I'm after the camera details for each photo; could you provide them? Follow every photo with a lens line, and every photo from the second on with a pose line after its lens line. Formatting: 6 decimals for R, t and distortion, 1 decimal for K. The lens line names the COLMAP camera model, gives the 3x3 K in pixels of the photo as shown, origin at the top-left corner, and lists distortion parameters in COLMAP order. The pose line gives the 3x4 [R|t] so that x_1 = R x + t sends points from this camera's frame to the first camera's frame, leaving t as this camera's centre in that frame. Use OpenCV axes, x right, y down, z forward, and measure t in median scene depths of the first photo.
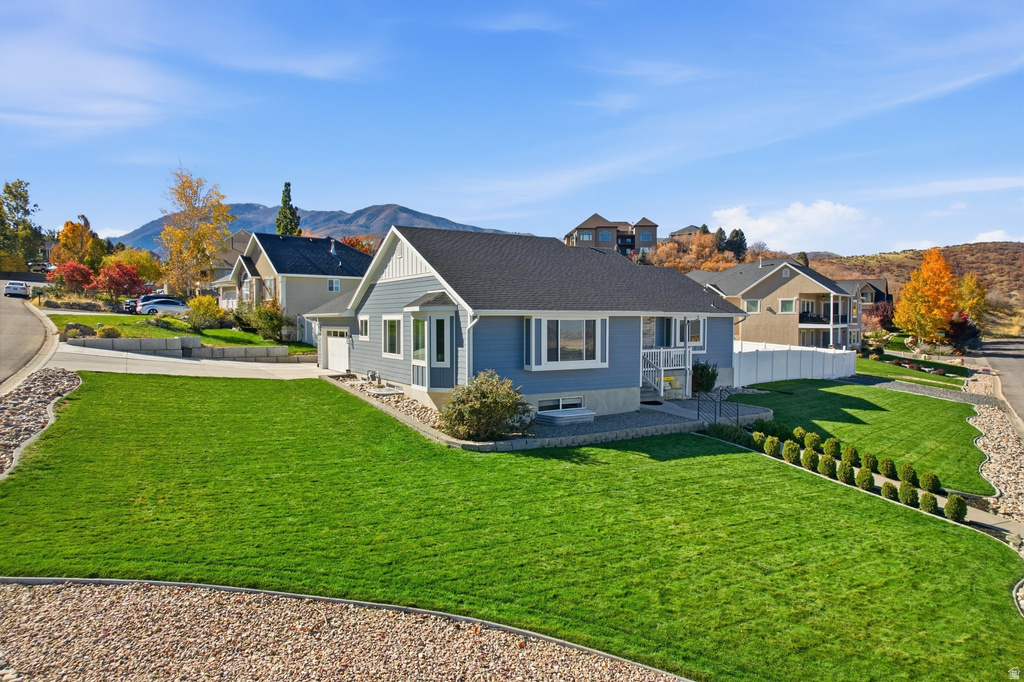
lens RADIAL K [[655.7, 0, 515.1], [0, 655.7, 342.6], [0, 0, 1]] dist [-0.086018, 0.084200]
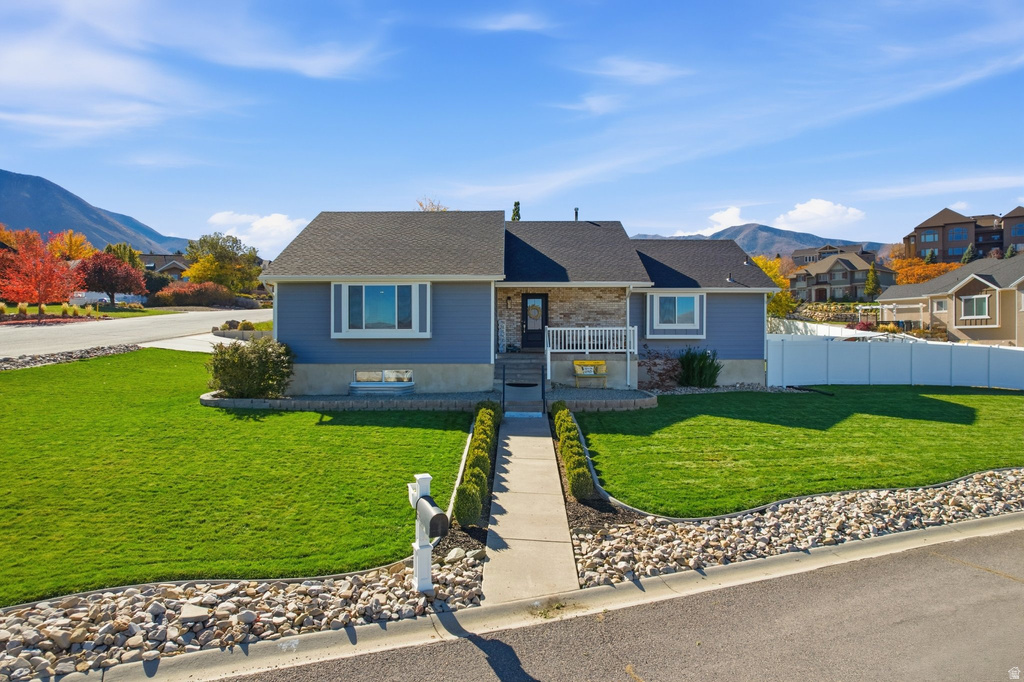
lens RADIAL K [[655.7, 0, 515.1], [0, 655.7, 342.6], [0, 0, 1]] dist [-0.086018, 0.084200]
pose [[0.858474, -0.002457, -0.512850, 0.705521], [-0.016267, 0.999355, -0.032018, 0.071152], [0.512598, 0.035829, 0.857881, 0.284062]]
